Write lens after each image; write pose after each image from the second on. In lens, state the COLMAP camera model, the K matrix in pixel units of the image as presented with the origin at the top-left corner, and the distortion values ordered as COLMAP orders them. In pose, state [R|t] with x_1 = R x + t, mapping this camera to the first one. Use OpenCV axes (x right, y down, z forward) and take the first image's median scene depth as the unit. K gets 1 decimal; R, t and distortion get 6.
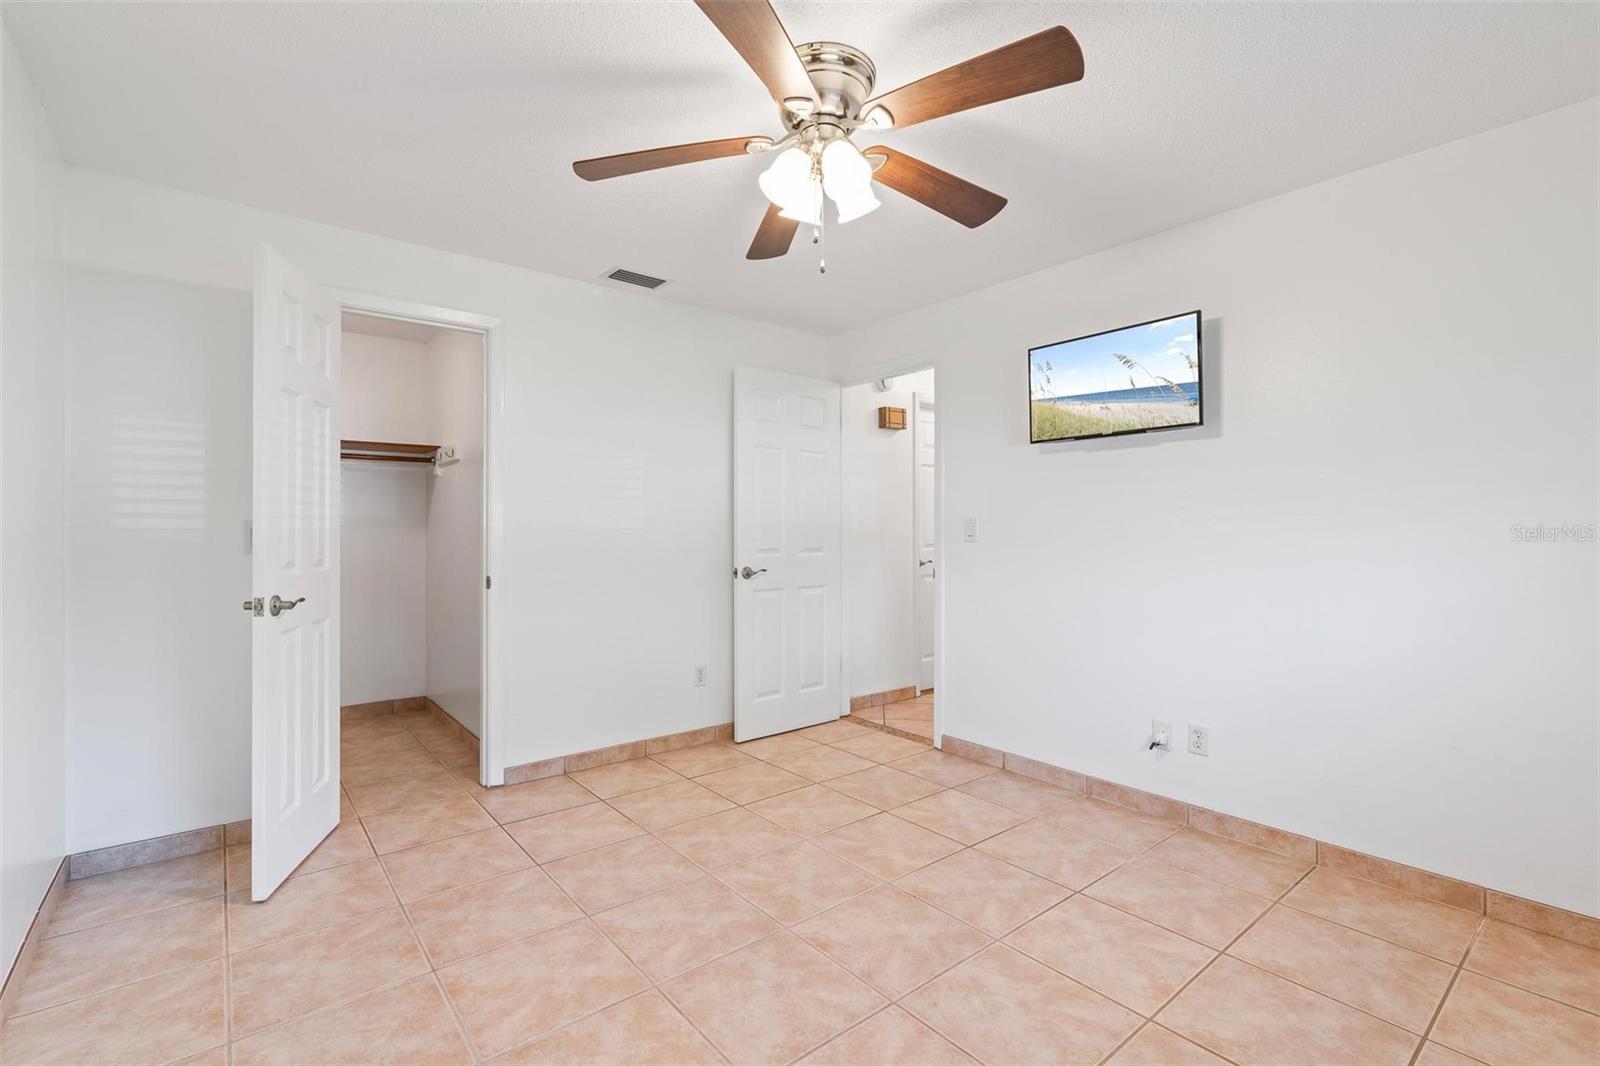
lens RADIAL K [[716.0, 0, 794.3], [0, 716.0, 533.0], [0, 0, 1]] dist [-0.007006, 0.004298]
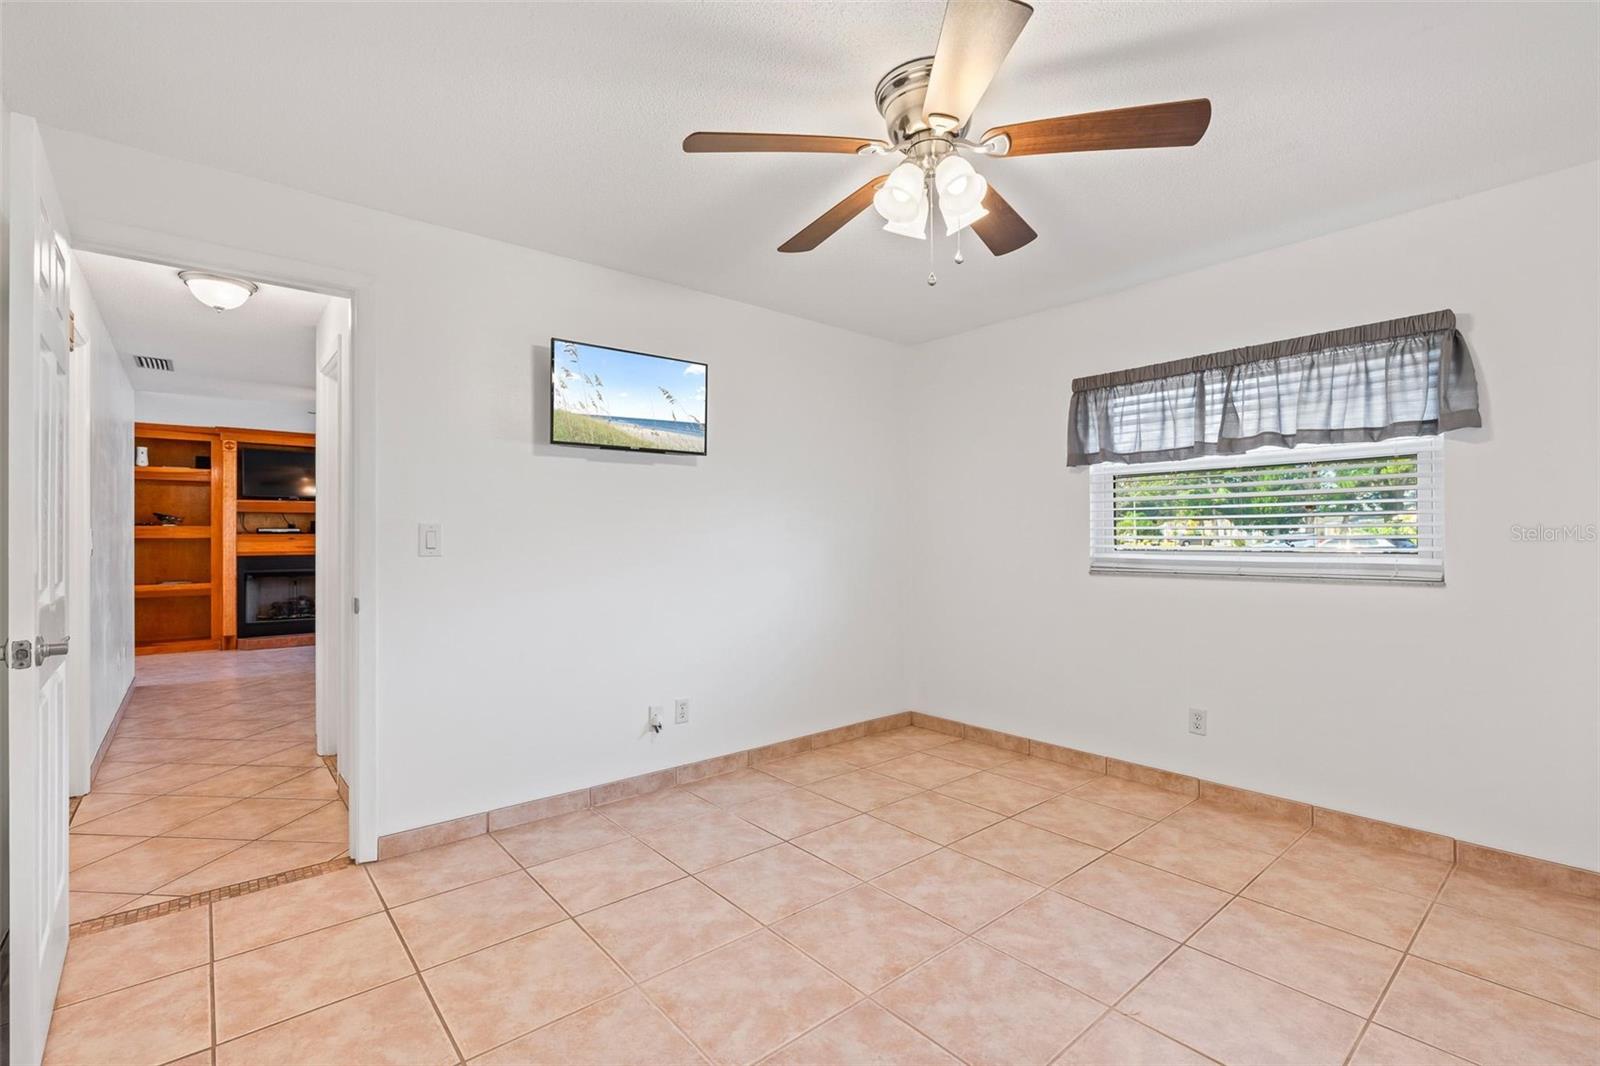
lens RADIAL K [[716.0, 0, 794.3], [0, 716.0, 533.0], [0, 0, 1]] dist [-0.007006, 0.004298]
pose [[-0.019992, 0.007632, 0.999771, -0.694210], [0.008692, 0.999934, -0.007459, -0.003732], [-0.999762, 0.008541, -0.020057, 0.867294]]
